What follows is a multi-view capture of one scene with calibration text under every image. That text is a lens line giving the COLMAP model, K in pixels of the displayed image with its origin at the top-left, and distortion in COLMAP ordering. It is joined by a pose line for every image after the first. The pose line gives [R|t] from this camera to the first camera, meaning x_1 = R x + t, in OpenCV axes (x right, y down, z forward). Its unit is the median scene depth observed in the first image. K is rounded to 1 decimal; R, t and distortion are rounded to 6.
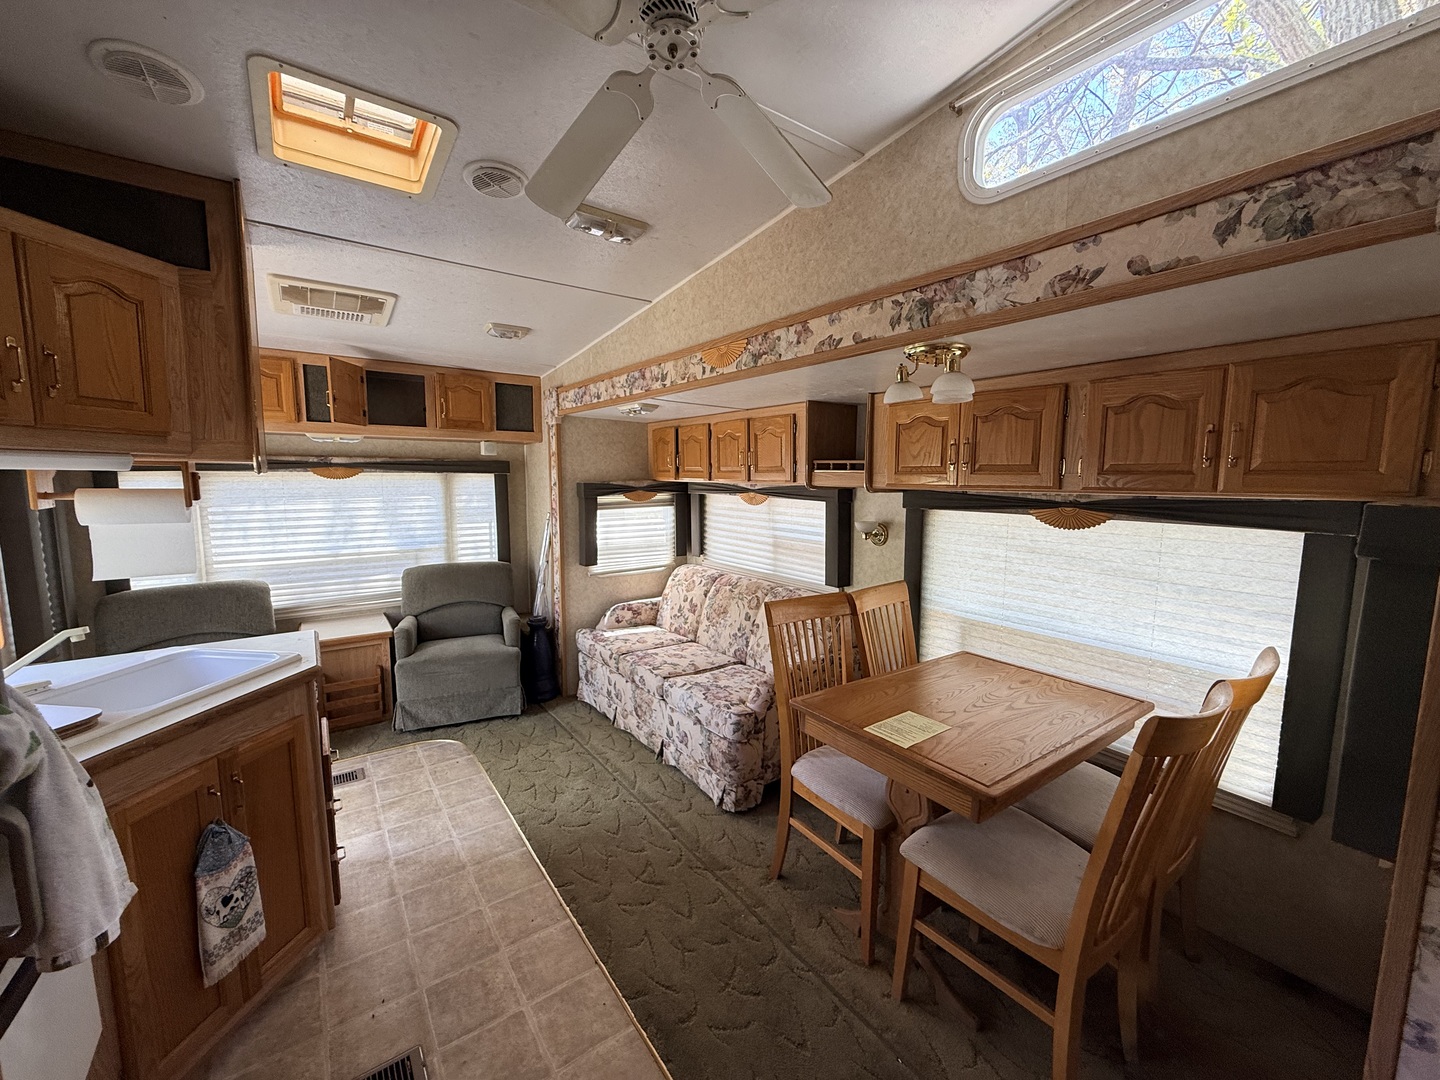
lens RADIAL K [[573.8, 0, 718.7], [0, 573.8, 542.4], [0, 0, 1]] dist [0.000256, 0.000210]
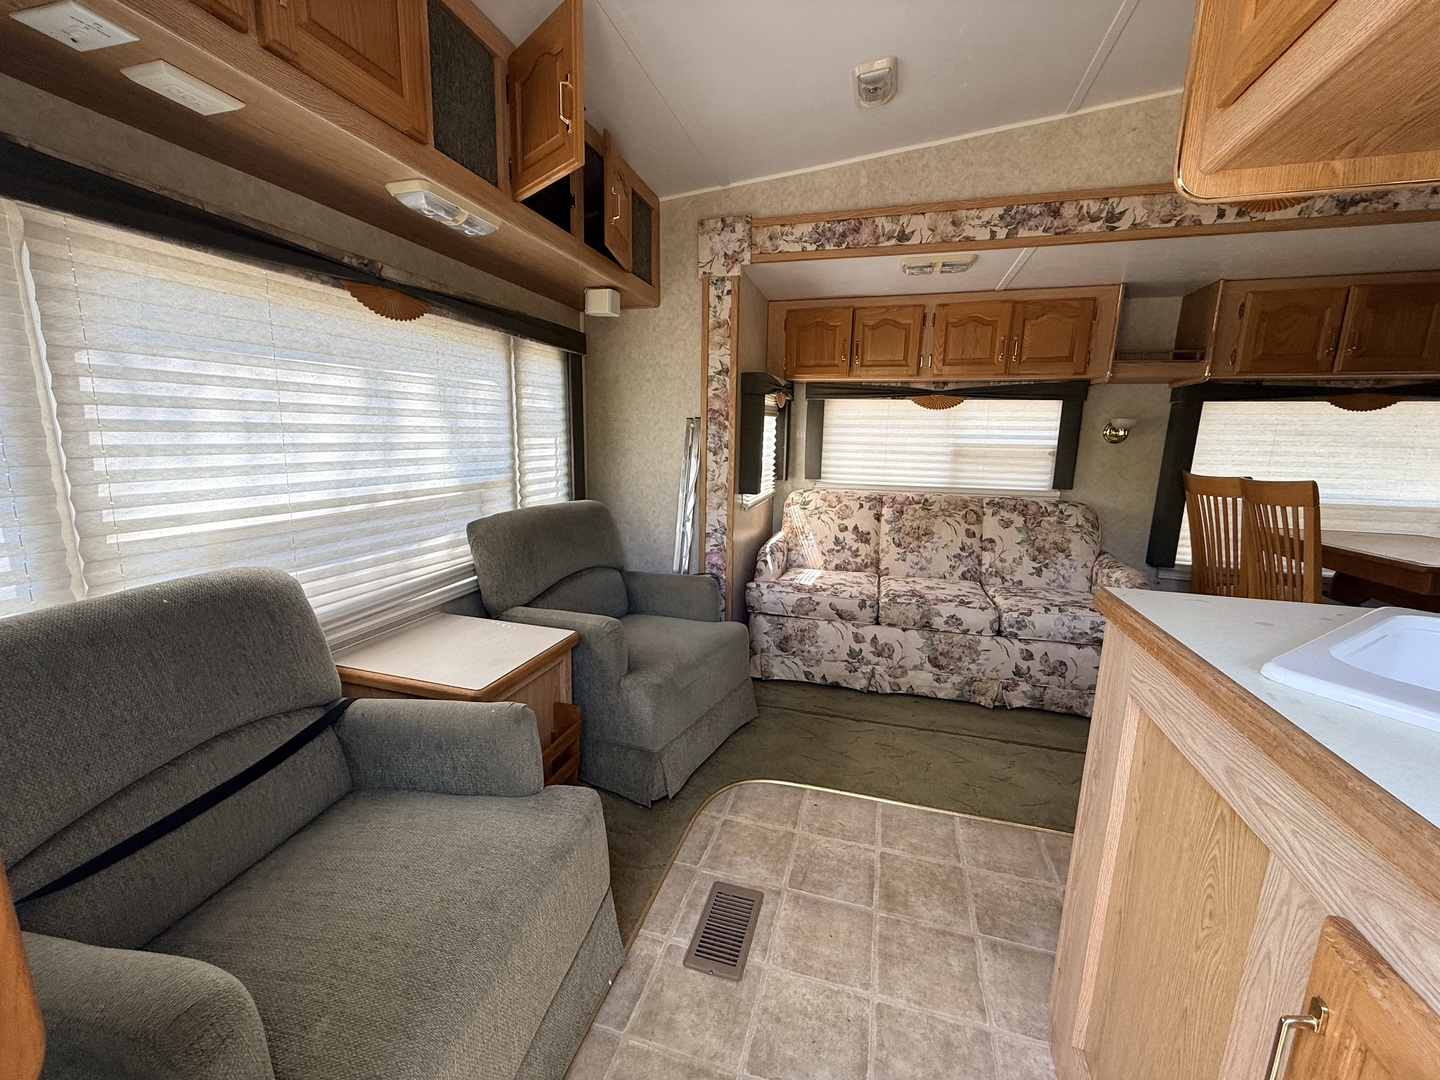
lens RADIAL K [[573.8, 0, 718.7], [0, 573.8, 541.3], [0, 0, 1]] dist [0.000256, 0.000210]
pose [[0.789415, -0.107232, 0.604422, -0.863877], [0.062259, 0.993533, 0.094950, 0.035615], [-0.610695, -0.037324, 0.790986, 0.576518]]
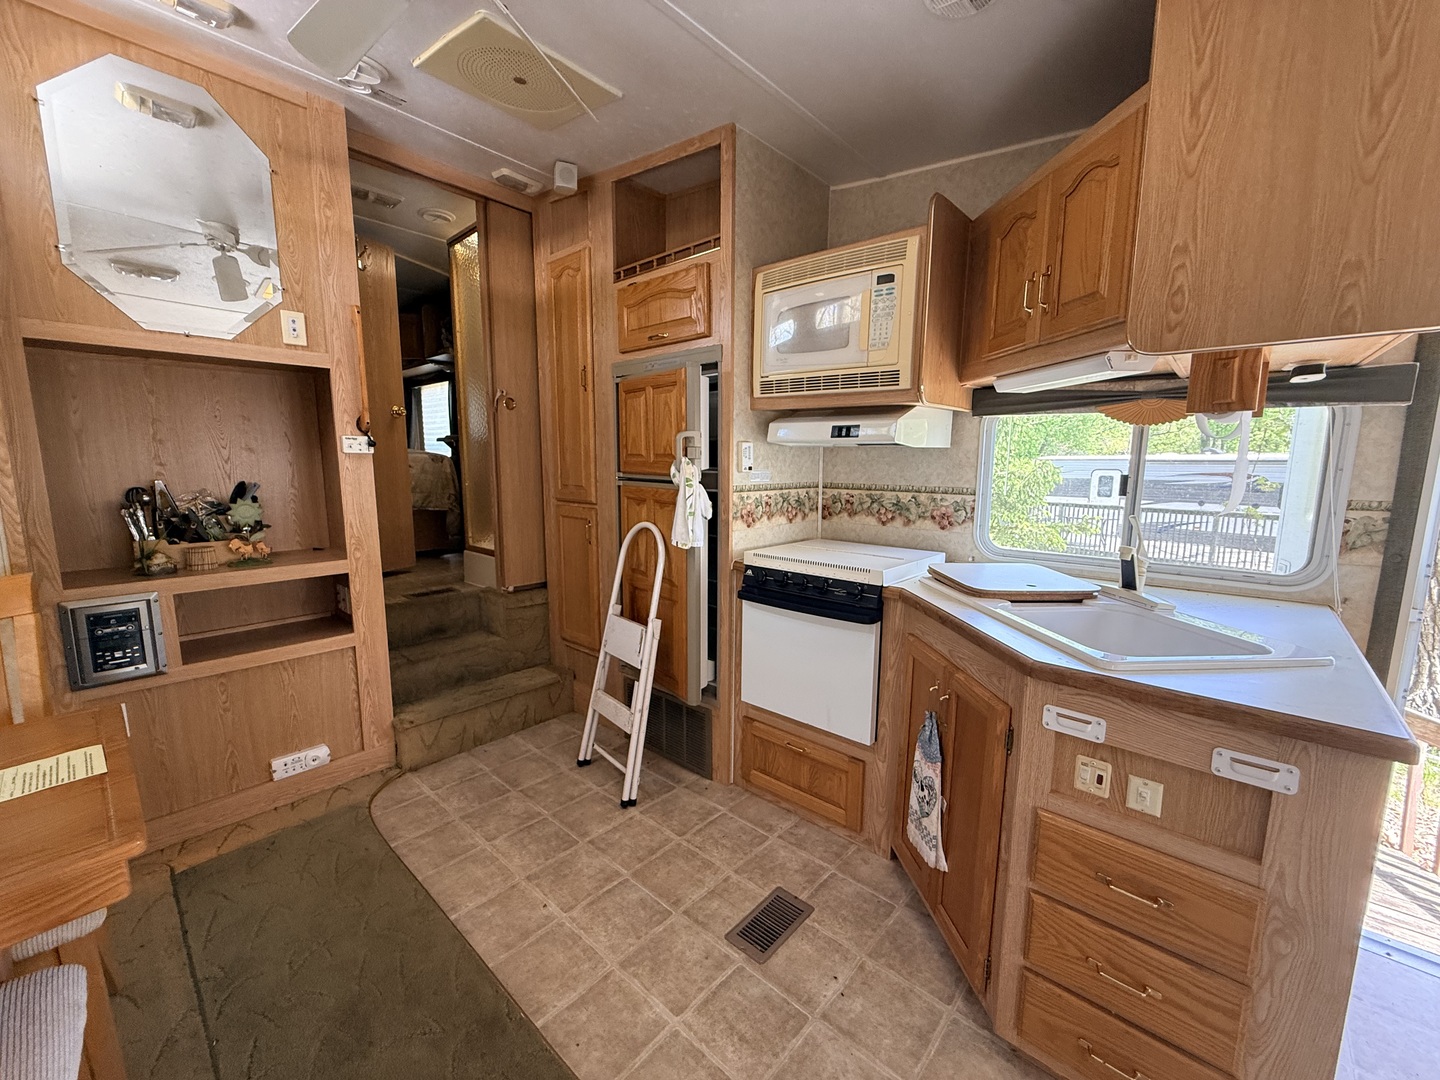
lens RADIAL K [[573.8, 0, 717.8], [0, 573.8, 540.3], [0, 0, 1]] dist [0.000256, 0.000210]
pose [[-0.977198, 0.020247, -0.211365, -0.125400], [-0.035718, 0.965583, 0.257632, -0.039836], [0.209306, 0.259307, -0.942842, 0.860729]]
